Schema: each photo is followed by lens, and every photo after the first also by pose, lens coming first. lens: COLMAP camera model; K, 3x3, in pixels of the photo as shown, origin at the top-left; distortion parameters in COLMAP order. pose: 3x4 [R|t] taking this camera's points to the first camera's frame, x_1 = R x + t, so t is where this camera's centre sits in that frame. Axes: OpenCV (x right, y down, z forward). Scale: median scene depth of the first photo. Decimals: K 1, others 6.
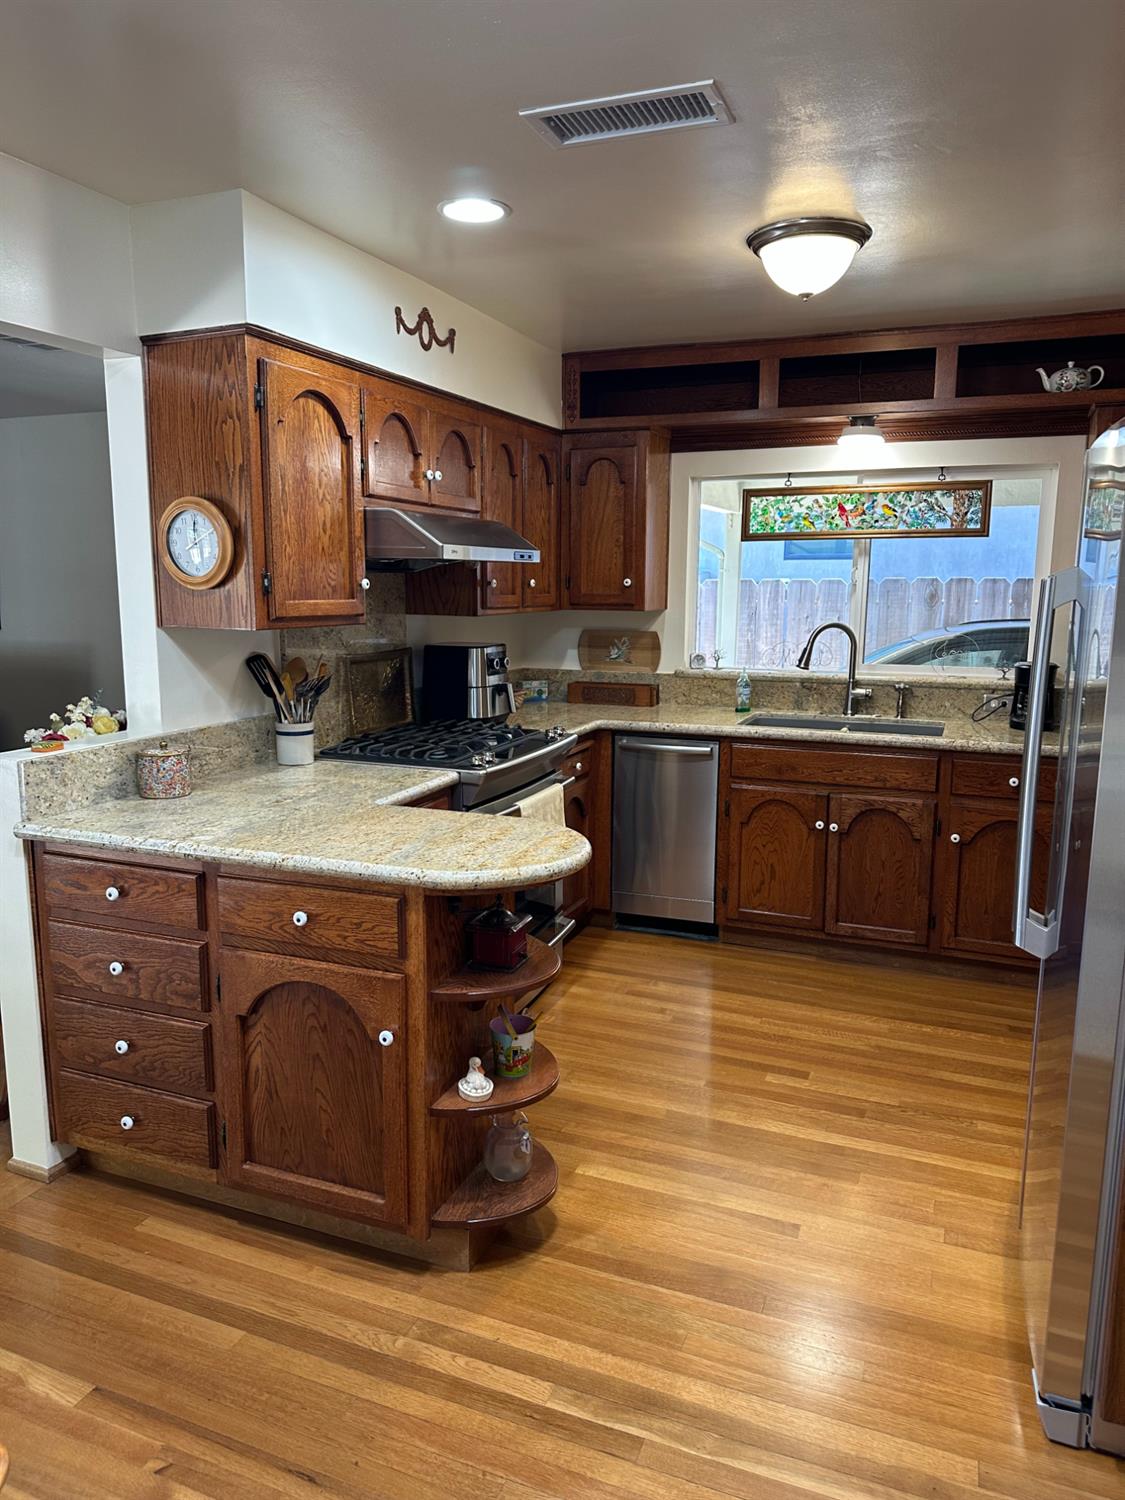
lens RADIAL K [[1059.2, 0, 558.4], [0, 1059.2, 756.6], [0, 0, 1]] dist [0.123014, -0.241494]
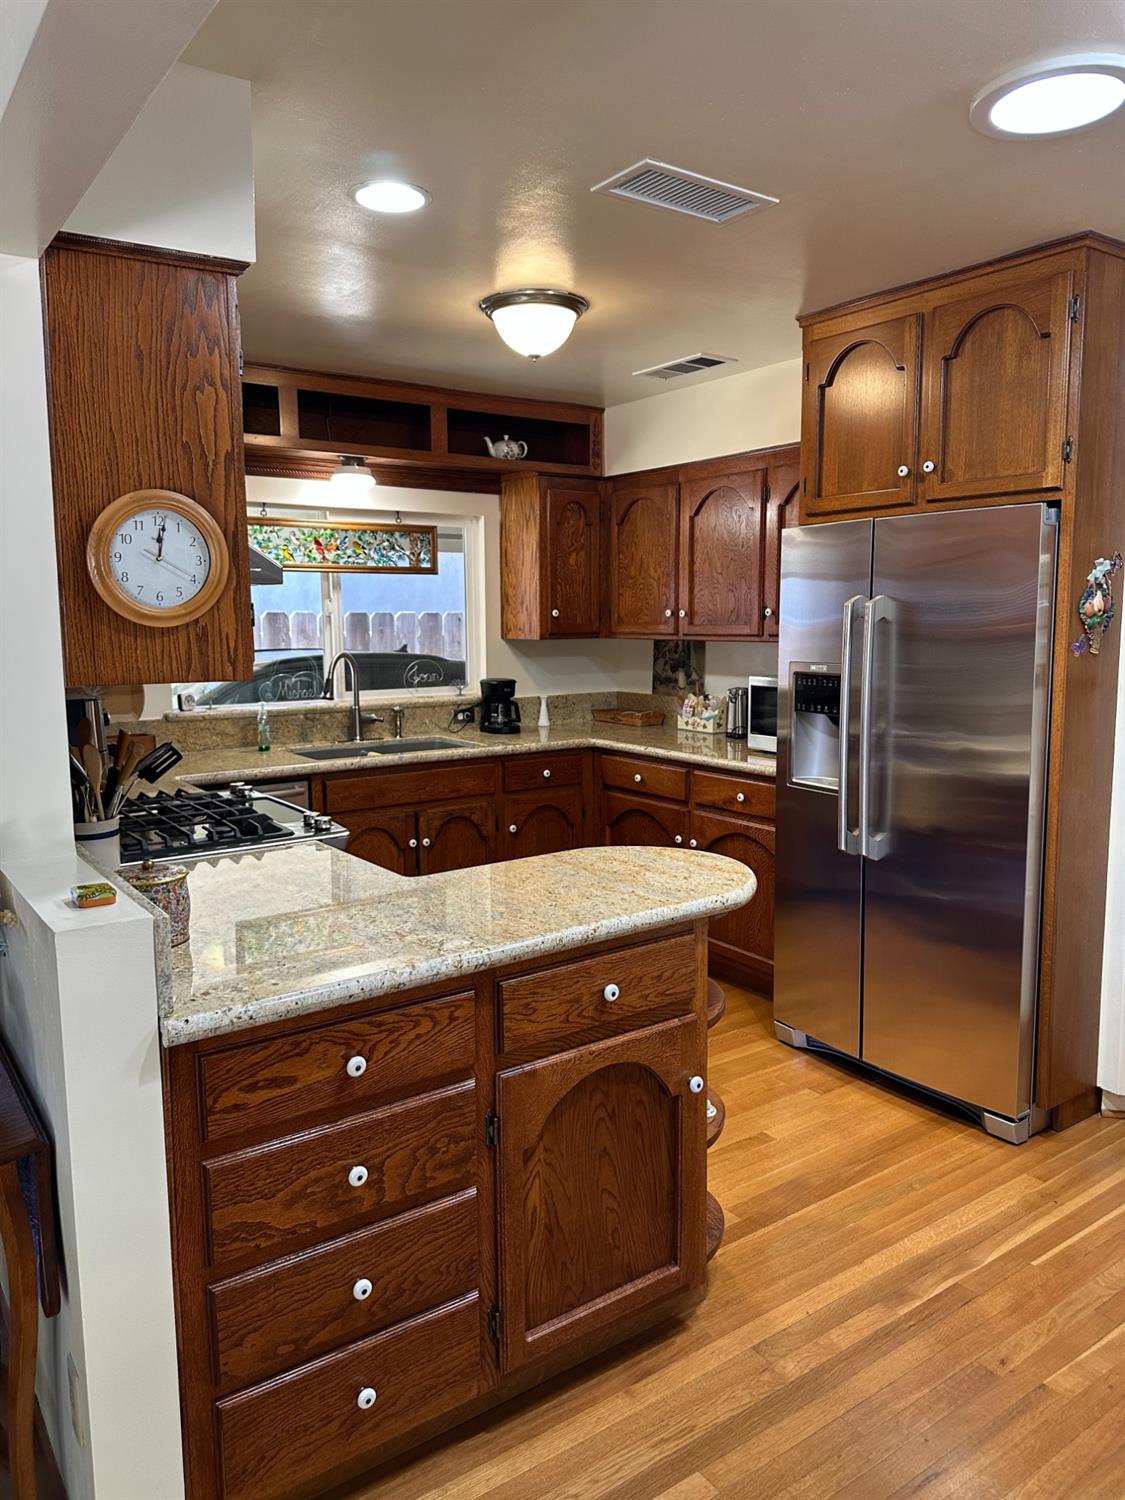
lens RADIAL K [[1060.4, 0, 563.1], [0, 1060.4, 741.0], [0, 0, 1]] dist [0.124633, -0.240369]
pose [[0.527961, -0.109820, 0.842138, -0.570330], [0.150223, 0.988044, 0.034668, -0.051313], [-0.835877, 0.108205, 0.538147, 0.316557]]
